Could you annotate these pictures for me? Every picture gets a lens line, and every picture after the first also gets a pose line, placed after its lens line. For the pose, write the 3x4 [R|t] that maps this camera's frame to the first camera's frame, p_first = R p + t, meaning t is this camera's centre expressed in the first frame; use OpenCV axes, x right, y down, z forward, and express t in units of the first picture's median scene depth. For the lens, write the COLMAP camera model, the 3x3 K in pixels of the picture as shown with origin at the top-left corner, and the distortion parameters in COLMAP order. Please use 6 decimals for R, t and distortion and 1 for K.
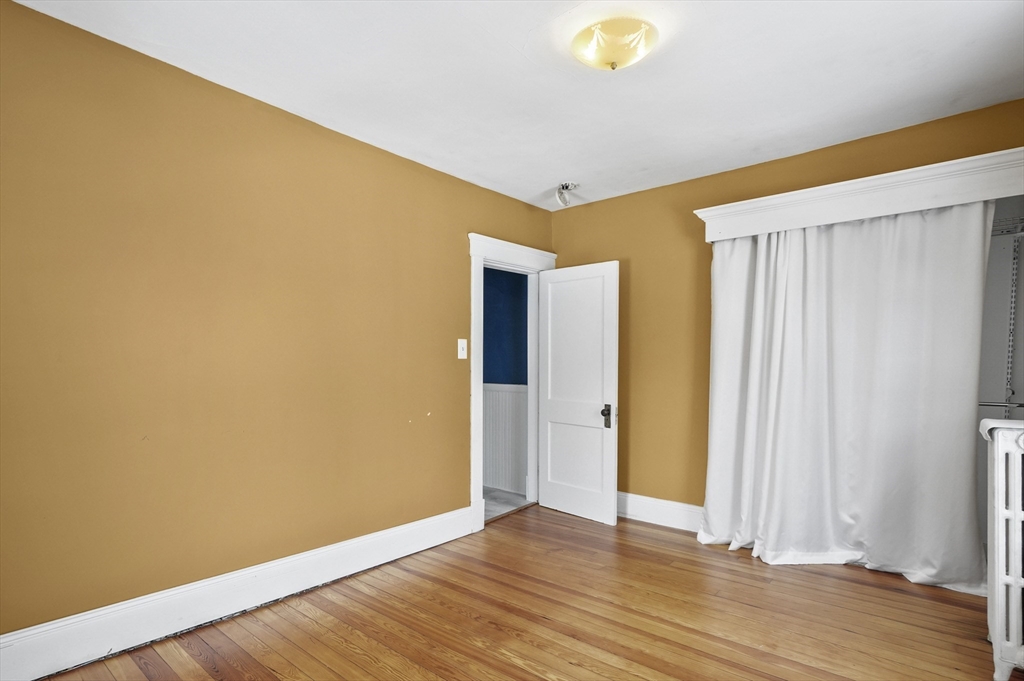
lens RADIAL K [[518.7, 0, 516.7], [0, 518.7, 388.7], [0, 0, 1]] dist [-0.003039, -0.000096]
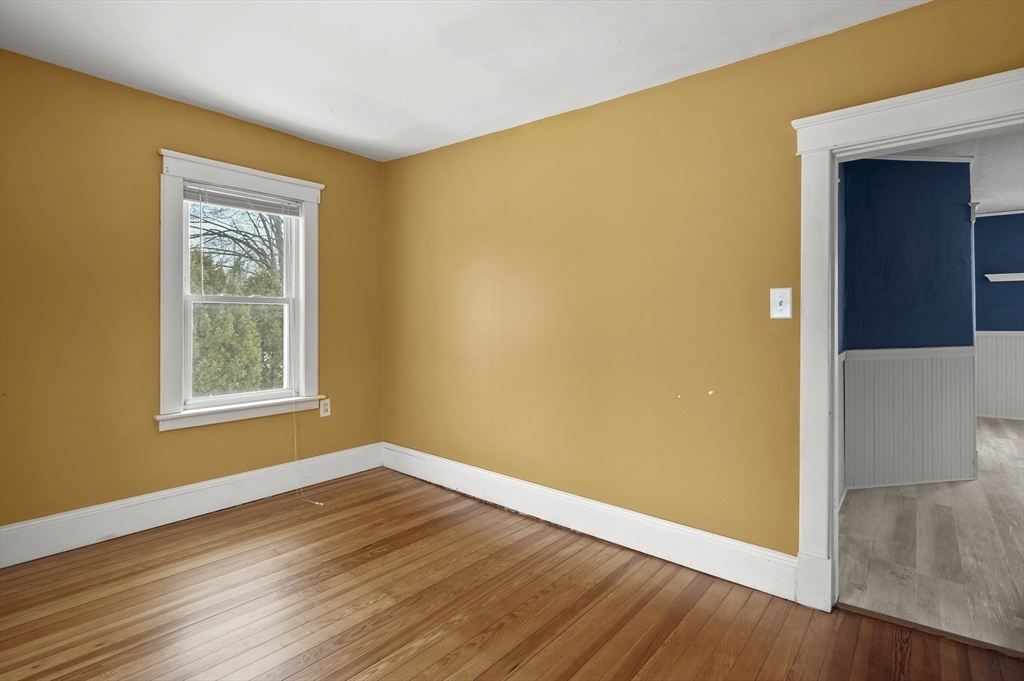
lens RADIAL K [[522.3, 0, 509.5], [0, 522.3, 334.4], [0, 0, 1]] dist [-0.017136, -0.000321]
pose [[0.009655, 0.030882, -0.999476, 0.637404], [-0.069161, 0.997150, 0.030142, -0.041807], [0.997559, 0.068834, 0.011763, 0.781857]]
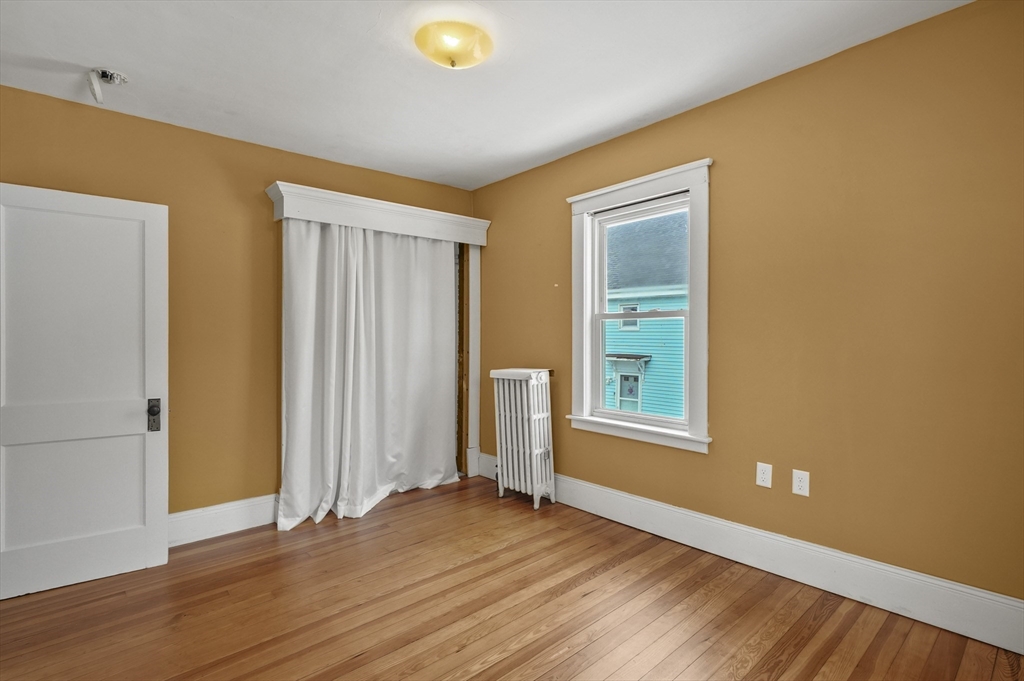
lens RADIAL K [[497.9, 0, 498.6], [0, 497.9, 336.6], [0, 0, 1]] dist [0.003081, 0.000612]
pose [[0.162593, 0.003349, 0.986688, -0.551638], [0.060341, 0.998089, -0.013331, -0.022566], [-0.984846, 0.061705, 0.162080, 0.516906]]
